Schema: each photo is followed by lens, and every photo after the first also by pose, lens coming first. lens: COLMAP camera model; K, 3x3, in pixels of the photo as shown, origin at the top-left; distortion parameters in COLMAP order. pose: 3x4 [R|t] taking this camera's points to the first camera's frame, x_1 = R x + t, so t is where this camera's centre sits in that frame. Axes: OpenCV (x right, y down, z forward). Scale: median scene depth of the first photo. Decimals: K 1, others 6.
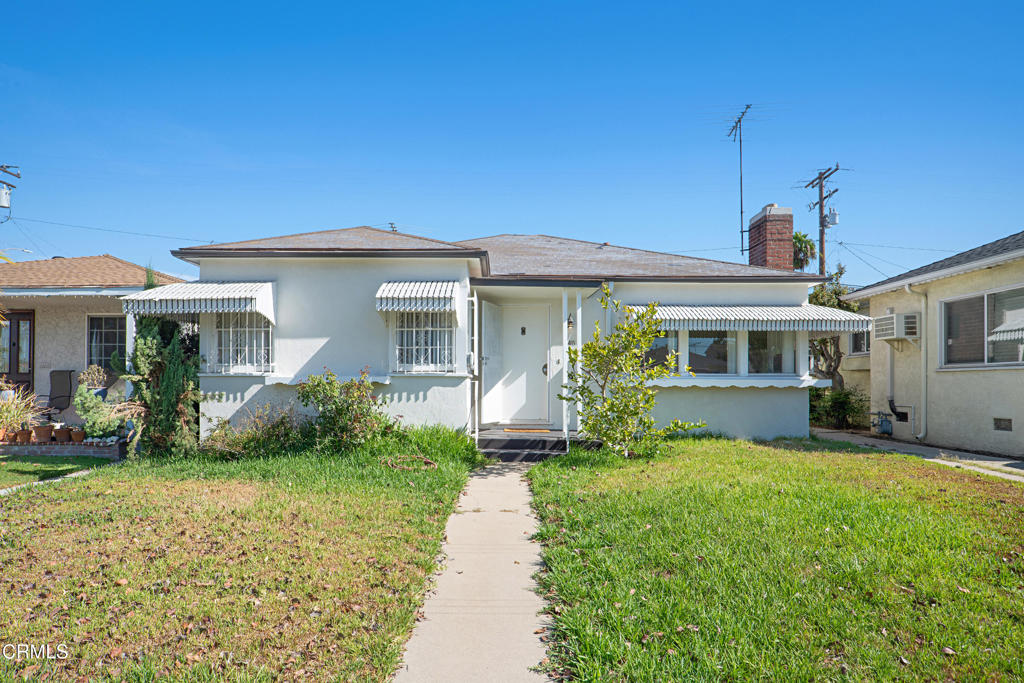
lens RADIAL K [[764.6, 0, 507.3], [0, 764.6, 346.9], [0, 0, 1]] dist [-0.024242, -0.002540]
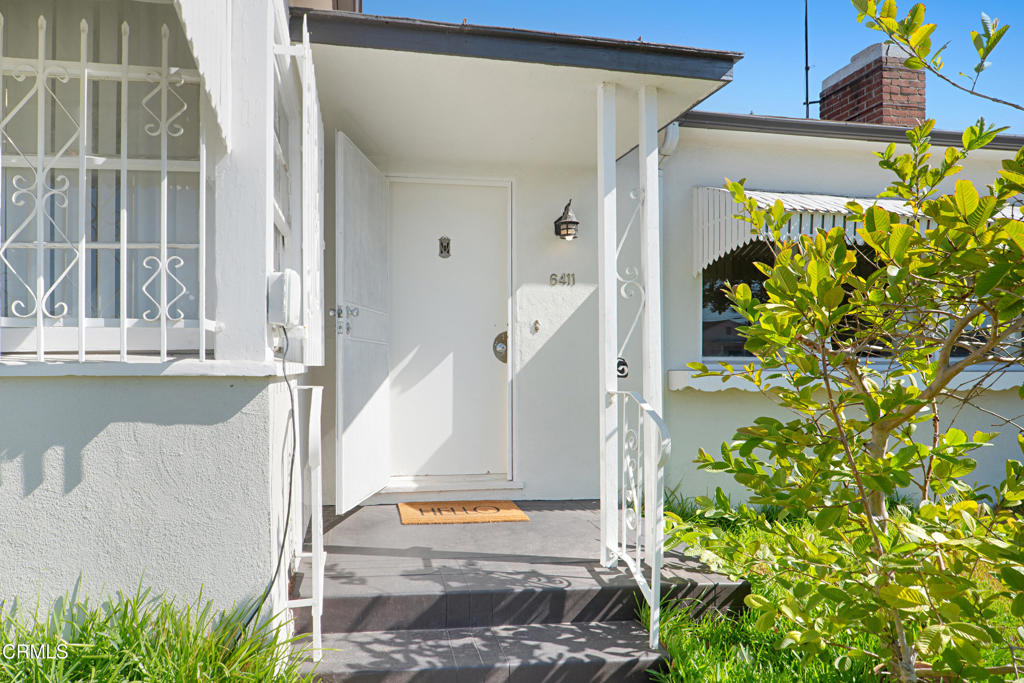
lens RADIAL K [[764.6, 0, 511.2], [0, 764.6, 347.5], [0, 0, 1]] dist [-0.024242, -0.002540]
pose [[0.980864, -0.001513, 0.194688, -0.024697], [-0.003852, 0.999623, 0.027174, 0.022106], [-0.194656, -0.027404, 0.980489, 0.711794]]
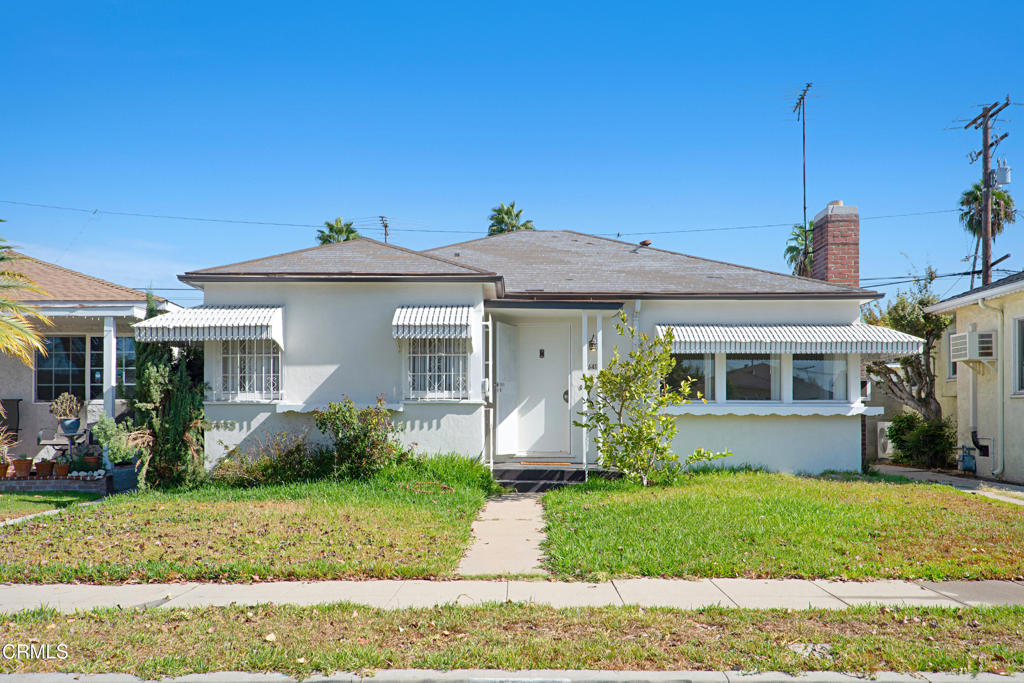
lens RADIAL K [[1250.1, 0, 518.0], [0, 1250.1, 341.6], [0, 0, 1]] dist [0.053152, 0.000000]
pose [[0.999954, -0.002752, -0.009182, 0.007619], [0.002619, 0.999893, -0.014407, -0.015991], [0.009221, 0.014383, 0.999854, -0.551081]]
